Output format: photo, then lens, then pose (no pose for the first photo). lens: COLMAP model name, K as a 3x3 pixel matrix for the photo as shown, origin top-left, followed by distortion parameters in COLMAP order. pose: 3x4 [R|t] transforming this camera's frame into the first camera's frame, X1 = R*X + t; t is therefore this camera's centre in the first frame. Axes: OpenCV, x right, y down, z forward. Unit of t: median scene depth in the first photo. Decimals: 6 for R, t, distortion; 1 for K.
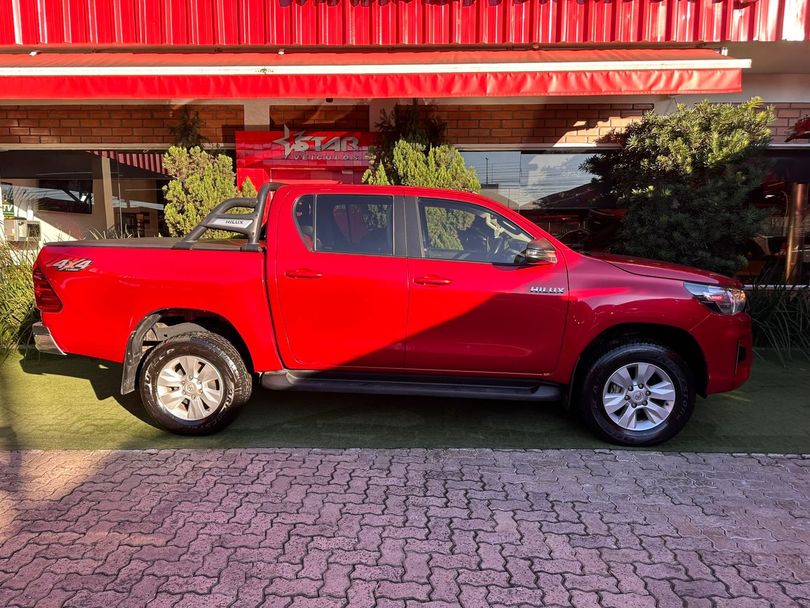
lens RADIAL K [[574.8, 0, 406.6], [0, 574.8, 299.8], [0, 0, 1]] dist [0.017188, -0.036243]
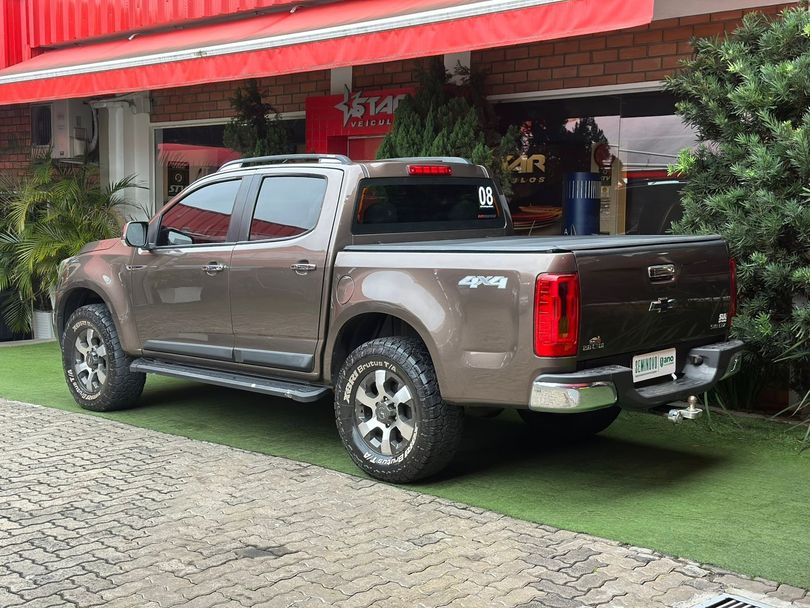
lens RADIAL K [[1156.4, 0, 402.7], [0, 1156.4, 296.1], [0, 0, 1]] dist [0.072209, 0.000000]
pose [[0.737081, 0.050136, -0.673942, 1.256190], [-0.087184, 0.995965, -0.021261, 0.025064], [0.670157, 0.074428, 0.738478, -0.169299]]
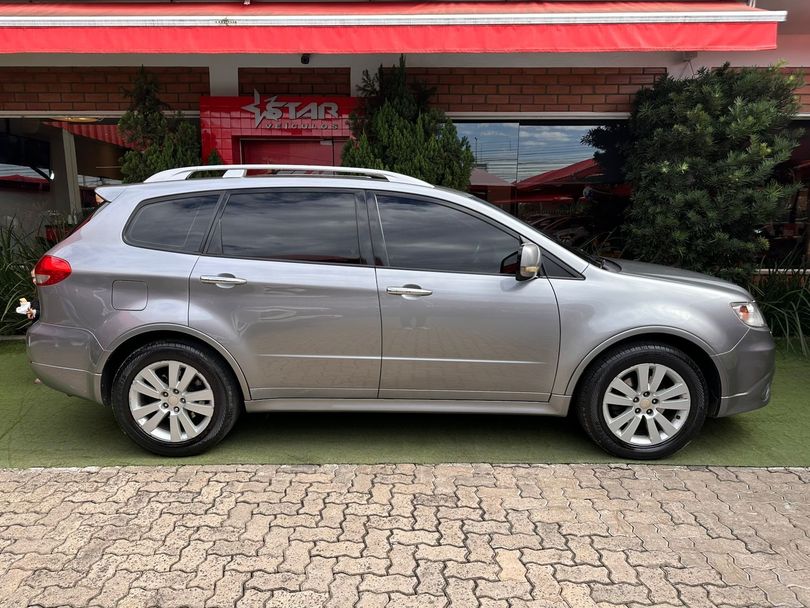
lens RADIAL K [[574.8, 0, 405.9], [0, 574.8, 308.7], [0, 0, 1]] dist [0.017188, -0.036243]
pose [[0.999810, -0.002599, 0.019314, 0.004275], [0.001657, 0.998815, 0.048639, -0.011422], [-0.019418, -0.048598, 0.998630, 0.121137]]
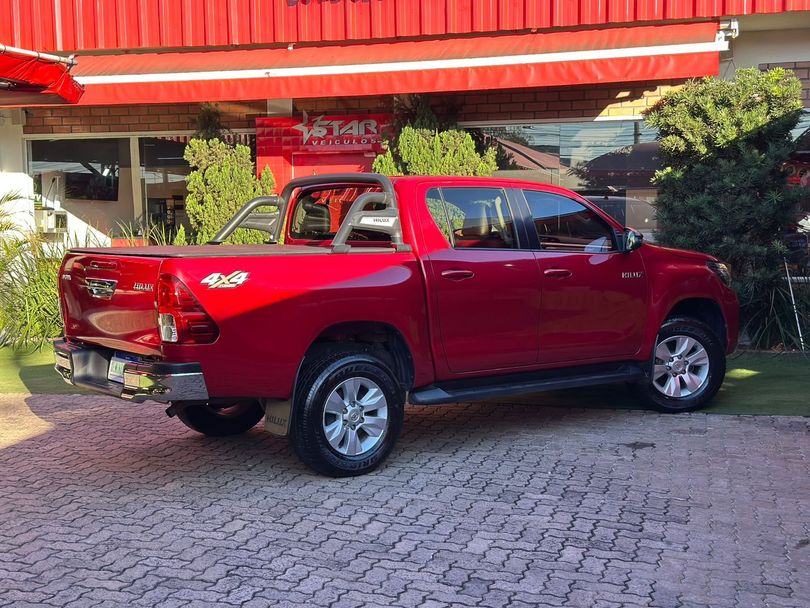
lens RADIAL K [[1082.1, 0, 410.8], [0, 1082.1, 306.3], [0, 0, 1]] dist [0.020705, 0.000000]
pose [[0.973404, 0.004798, -0.229043, 0.495685], [-0.010609, 0.999652, -0.024142, 0.086810], [0.228848, 0.025930, 0.973117, -0.931536]]
